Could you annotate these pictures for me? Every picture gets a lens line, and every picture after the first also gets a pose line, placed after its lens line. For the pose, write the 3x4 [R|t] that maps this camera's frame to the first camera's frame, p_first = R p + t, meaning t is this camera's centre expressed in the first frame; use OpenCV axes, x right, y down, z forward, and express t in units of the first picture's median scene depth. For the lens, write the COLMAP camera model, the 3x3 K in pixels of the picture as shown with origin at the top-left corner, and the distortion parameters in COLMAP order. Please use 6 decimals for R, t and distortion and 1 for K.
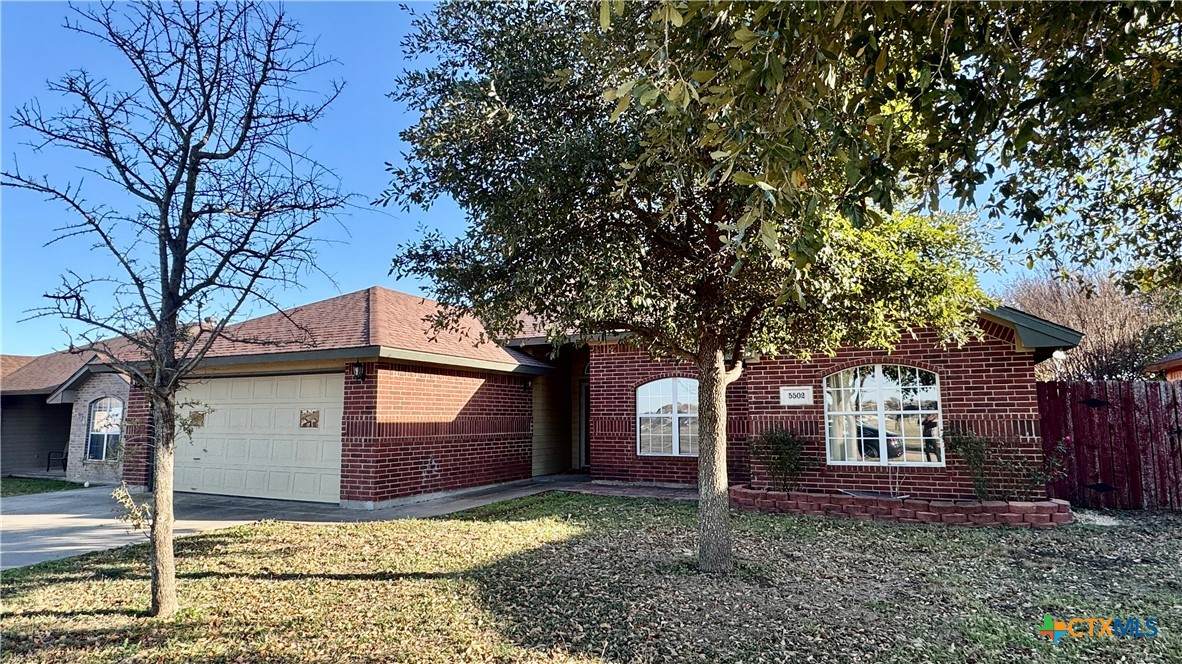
lens RADIAL K [[687.7, 0, 592.5], [0, 687.7, 331.4], [0, 0, 1]] dist [-0.002015, 0.000154]
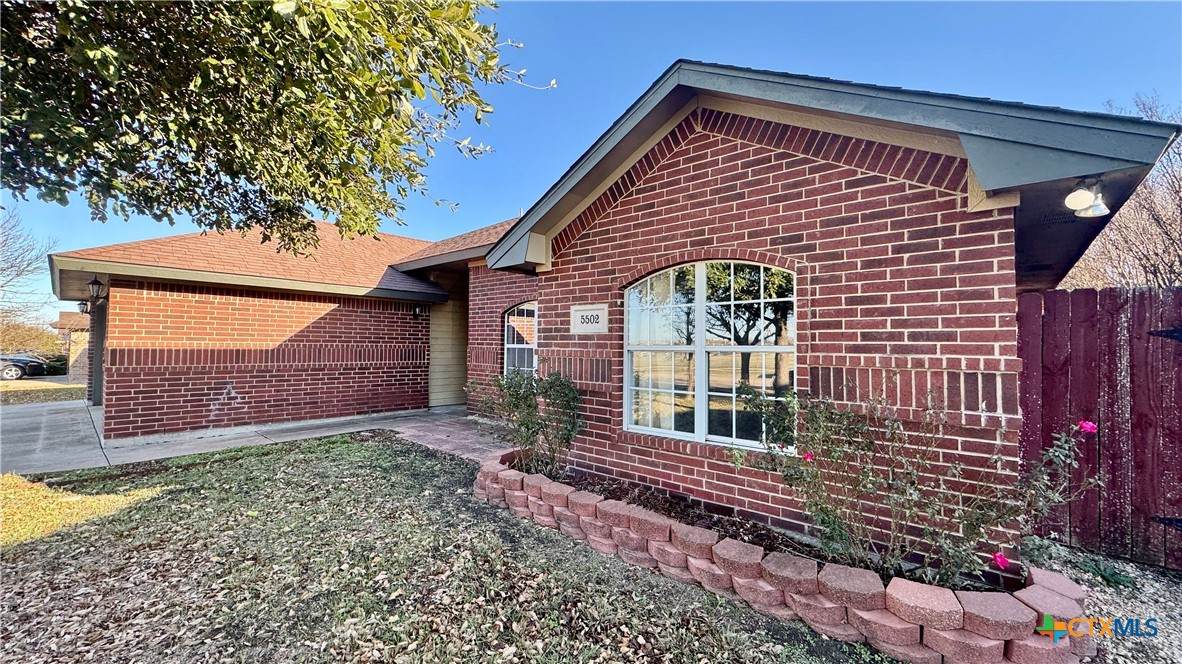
lens RADIAL K [[476.2, 0, 588.6], [0, 476.2, 332.0], [0, 0, 1]] dist [-0.008424, -0.000294]
pose [[0.961449, 0.008032, -0.274864, 0.432145], [0.019268, 0.995149, 0.096475, 0.064541], [0.274306, -0.098052, 0.956631, 0.595569]]
